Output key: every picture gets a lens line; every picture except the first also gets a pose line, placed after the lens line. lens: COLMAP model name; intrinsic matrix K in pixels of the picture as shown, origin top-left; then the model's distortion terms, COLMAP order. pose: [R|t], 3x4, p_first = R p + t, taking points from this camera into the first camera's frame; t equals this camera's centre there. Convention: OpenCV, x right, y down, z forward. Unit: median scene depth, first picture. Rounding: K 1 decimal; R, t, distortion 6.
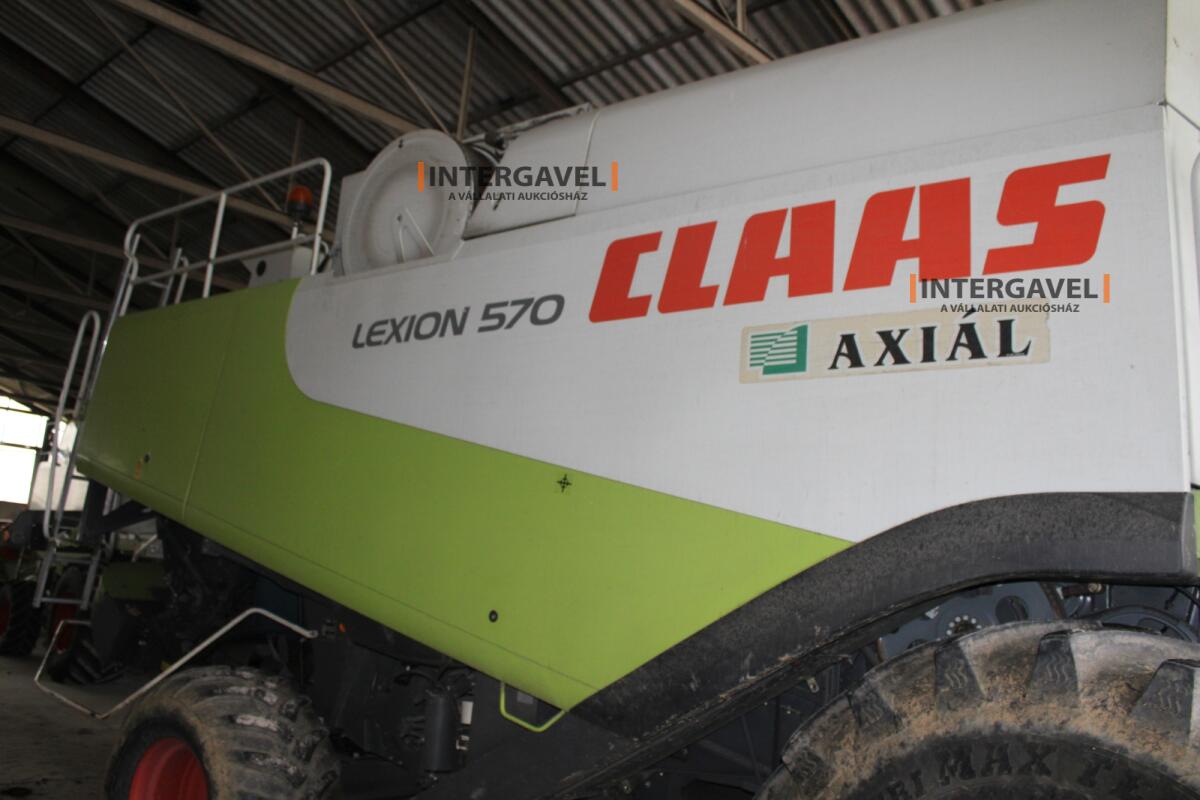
lens RADIAL K [[1015.2, 0, 600.0], [0, 1015.2, 400.0], [0, 0, 1]] dist [-0.163861, 0.158391]
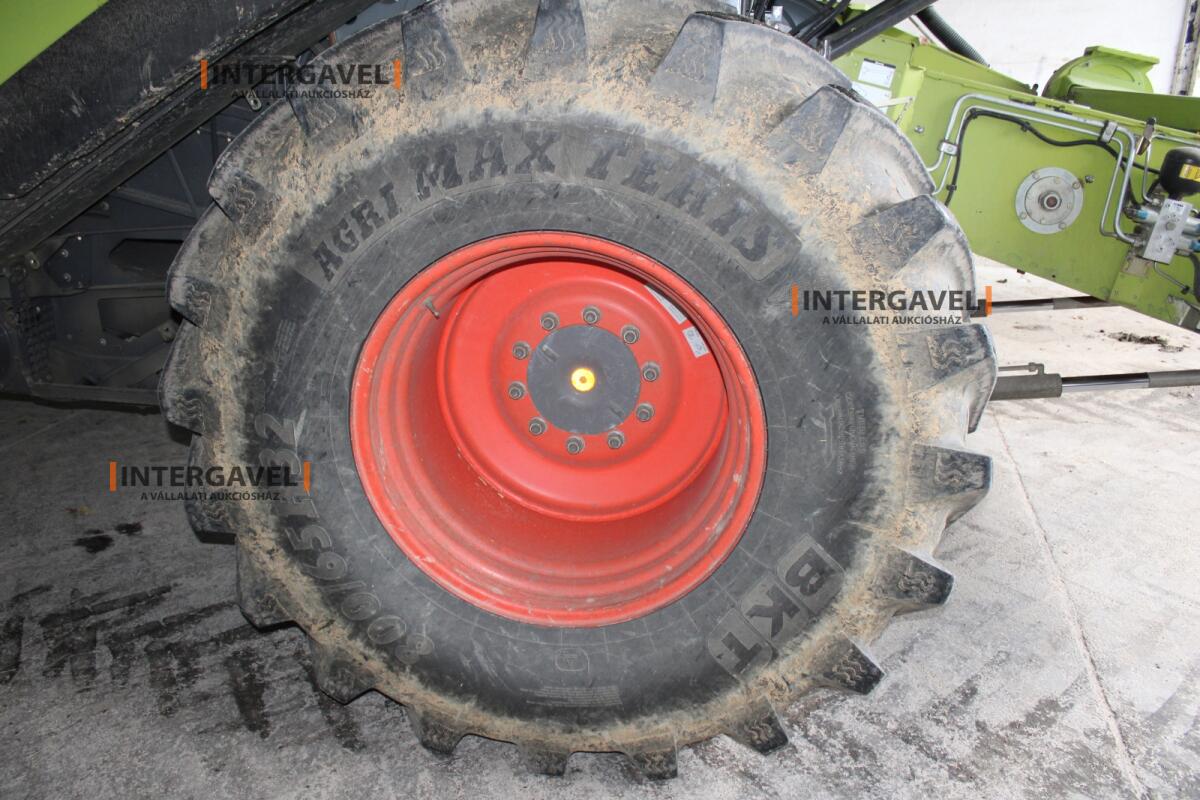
lens RADIAL K [[1015.2, 0, 600.0], [0, 1015.2, 400.0], [0, 0, 1]] dist [-0.163861, 0.158391]
pose [[0.876126, -0.209354, 0.434251, 0.093863], [-0.046091, 0.860279, 0.507735, 0.117776], [-0.479873, -0.464855, 0.744064, 0.265275]]
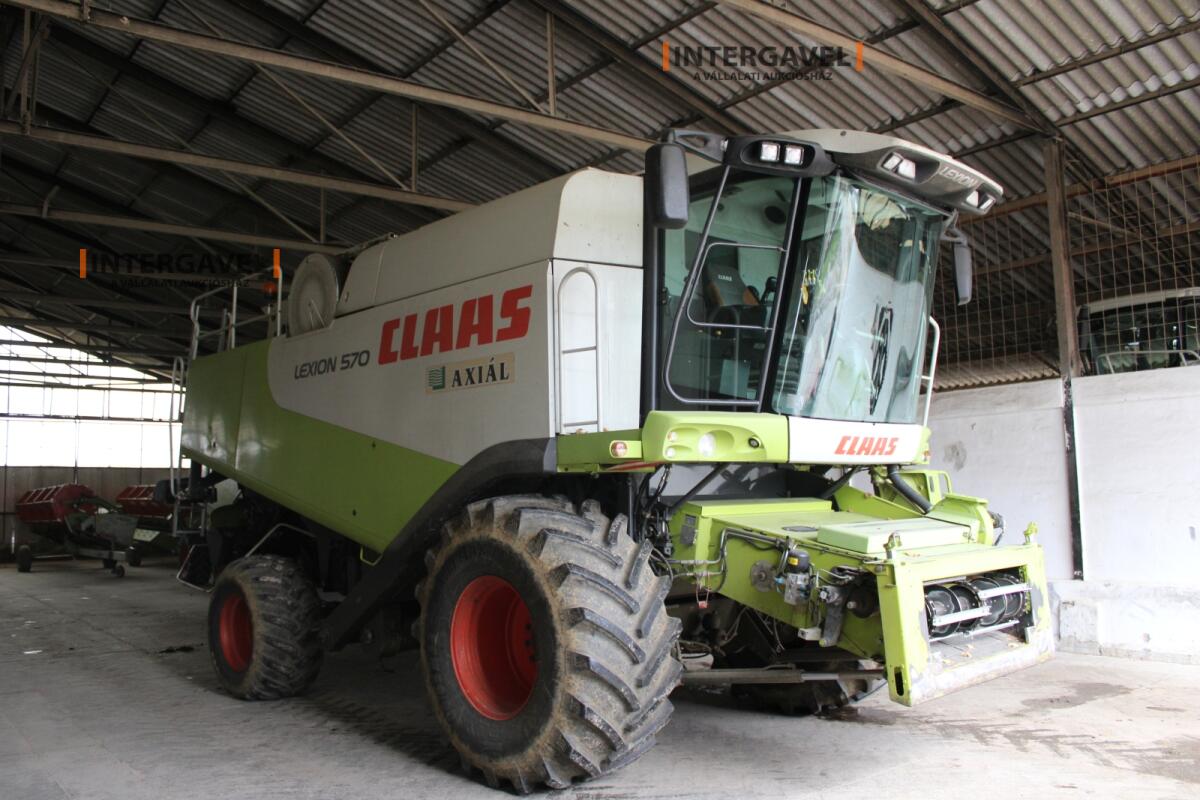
lens RADIAL K [[1015.2, 0, 600.0], [0, 1015.2, 400.0], [0, 0, 1]] dist [-0.163861, 0.158391]
pose [[0.981488, -0.107310, -0.158635, 1.098226], [0.121505, 0.989144, 0.082649, -0.179550], [0.148044, -0.100394, 0.983872, -1.362062]]
